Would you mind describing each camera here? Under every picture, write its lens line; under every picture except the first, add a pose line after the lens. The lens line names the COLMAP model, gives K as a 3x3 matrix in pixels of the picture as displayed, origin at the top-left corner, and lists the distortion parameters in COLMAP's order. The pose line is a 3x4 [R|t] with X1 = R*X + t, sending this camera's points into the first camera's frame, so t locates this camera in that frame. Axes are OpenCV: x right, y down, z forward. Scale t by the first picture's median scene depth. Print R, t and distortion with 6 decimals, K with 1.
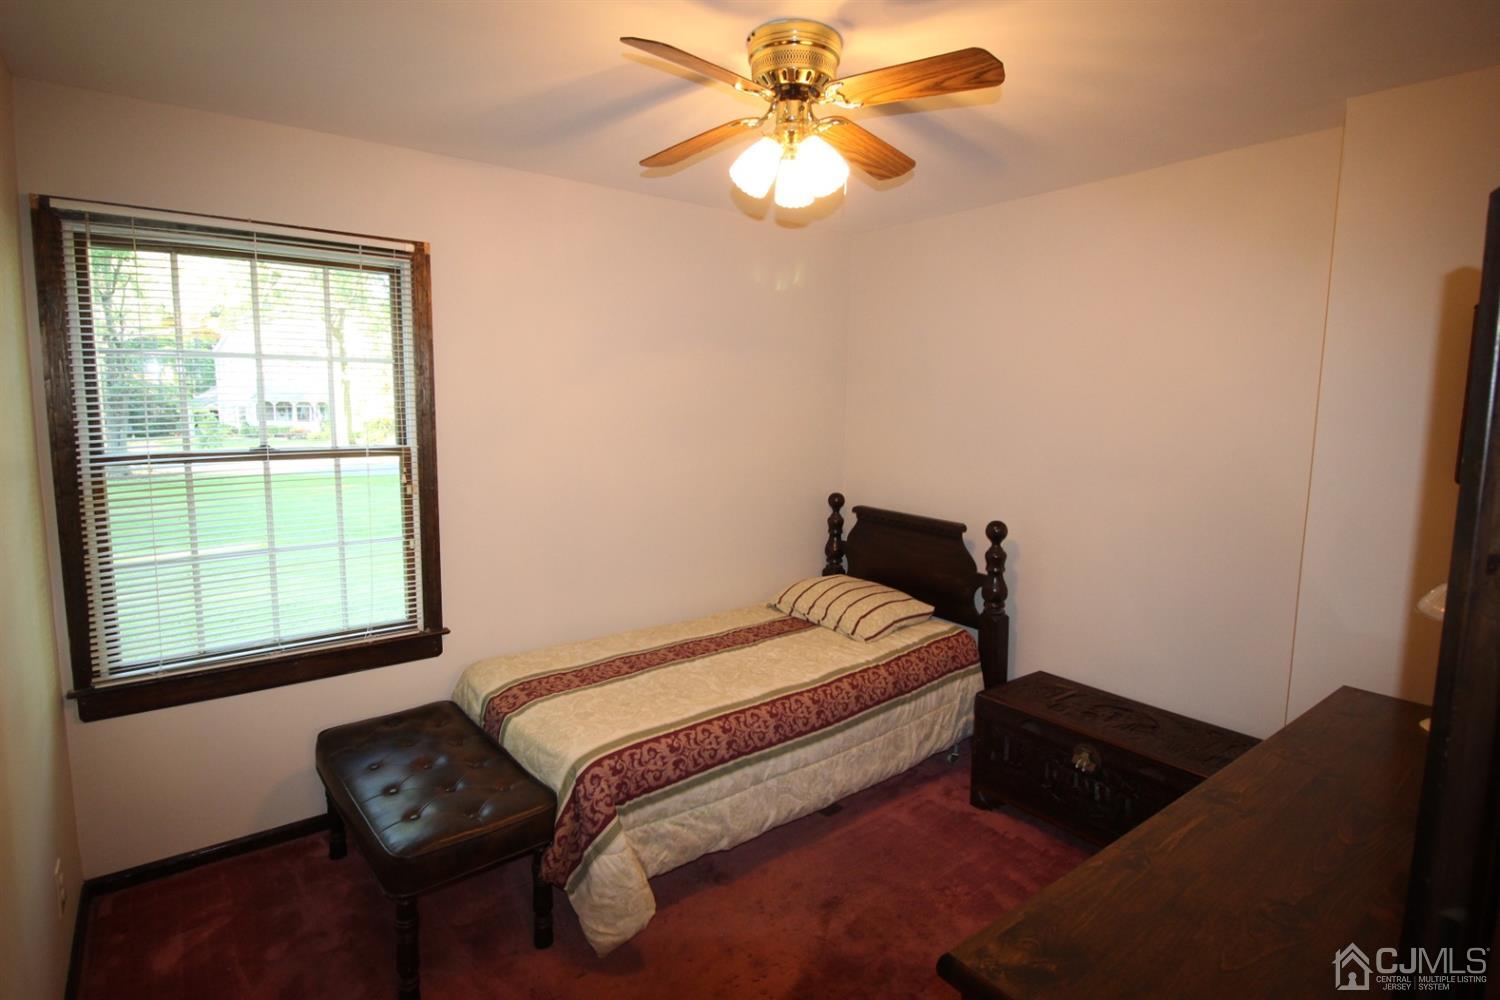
lens RADIAL K [[758.9, 0, 751.0], [0, 758.9, 494.7], [0, 0, 1]] dist [-0.006255, -0.002480]
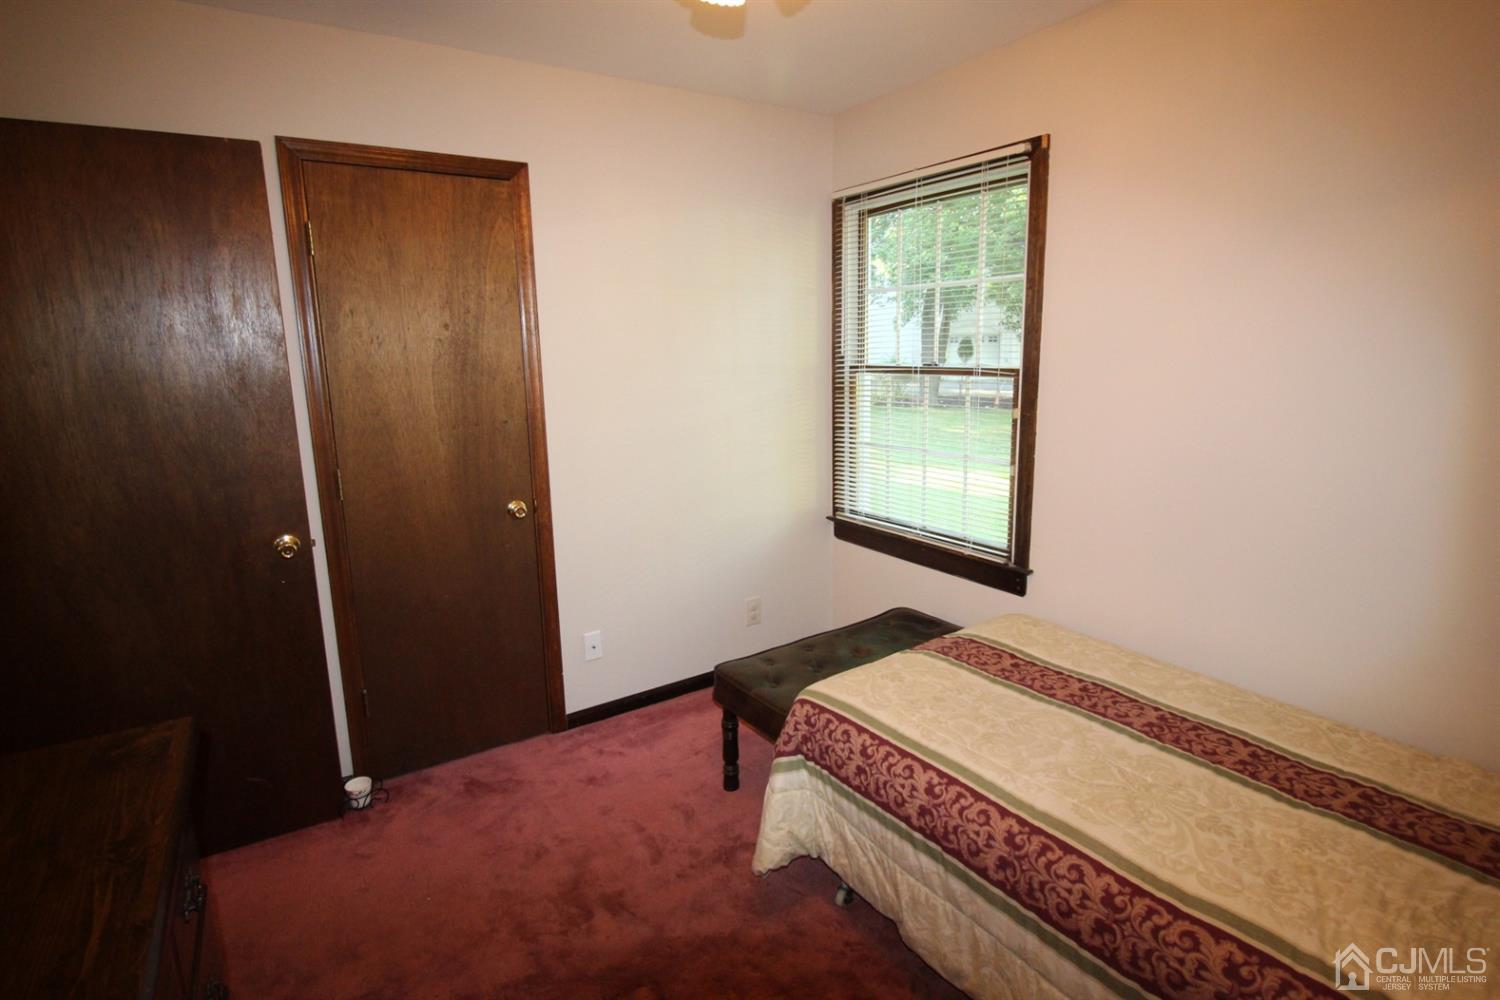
lens RADIAL K [[758.9, 0, 752.5], [0, 758.9, 491.8], [0, 0, 1]] dist [-0.006255, -0.002480]
pose [[-0.087018, 0.180428, -0.979731, 0.542312], [-0.106789, 0.976106, 0.189246, -0.057598], [0.990467, 0.121092, -0.065671, 0.773892]]
